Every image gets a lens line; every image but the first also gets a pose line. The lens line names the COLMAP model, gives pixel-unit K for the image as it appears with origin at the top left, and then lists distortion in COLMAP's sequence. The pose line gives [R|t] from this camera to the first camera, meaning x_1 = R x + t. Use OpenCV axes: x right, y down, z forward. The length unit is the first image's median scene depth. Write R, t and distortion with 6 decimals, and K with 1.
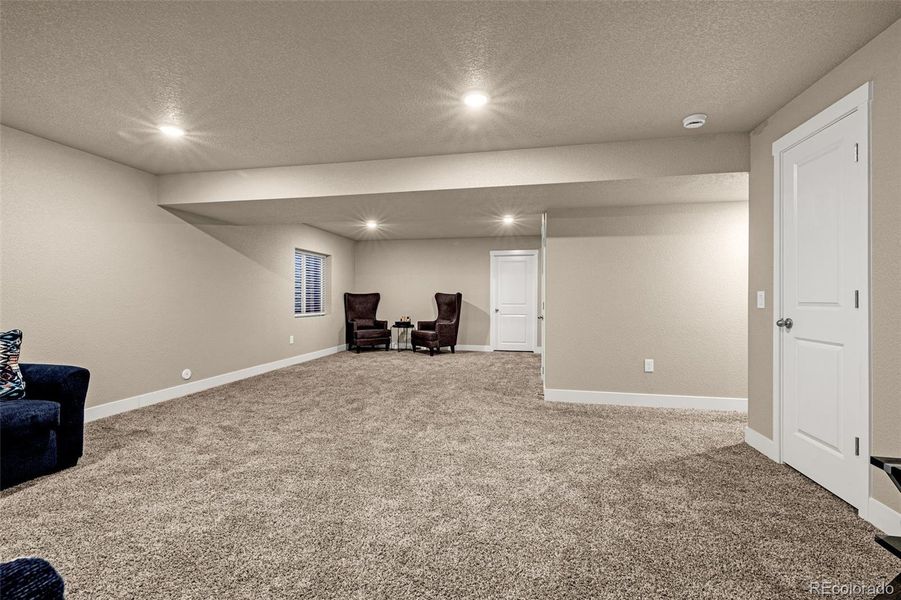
lens RADIAL K [[388.6, 0, 449.3], [0, 388.6, 297.5], [0, 0, 1]] dist [0.000347, 0.000115]
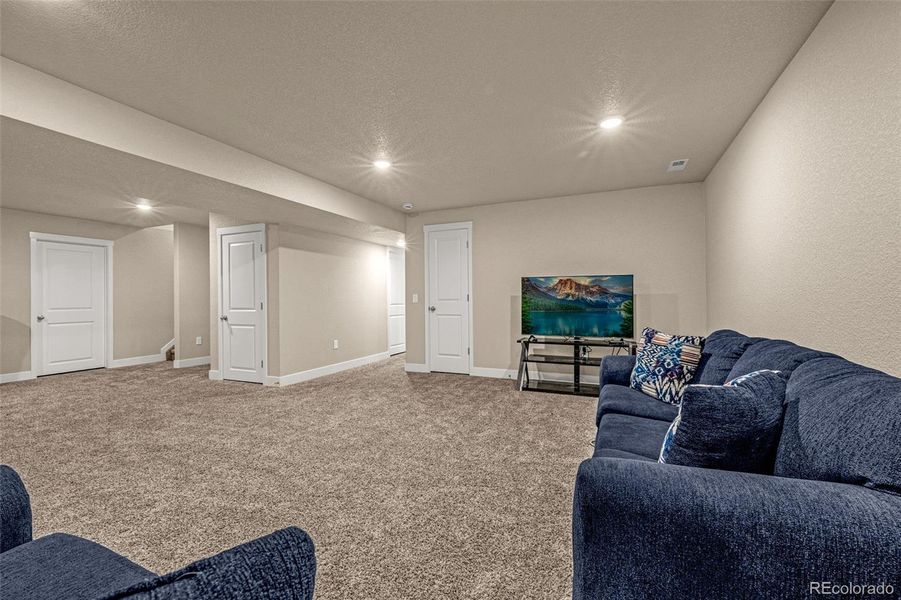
lens RADIAL K [[388.6, 0, 448.2], [0, 388.6, 298.5], [0, 0, 1]] dist [0.000347, 0.000115]
pose [[0.209341, -0.006154, 0.977823, -0.963320], [0.007500, 0.999961, 0.004687, -0.001974], [-0.977814, 0.006353, 0.209379, 0.324396]]
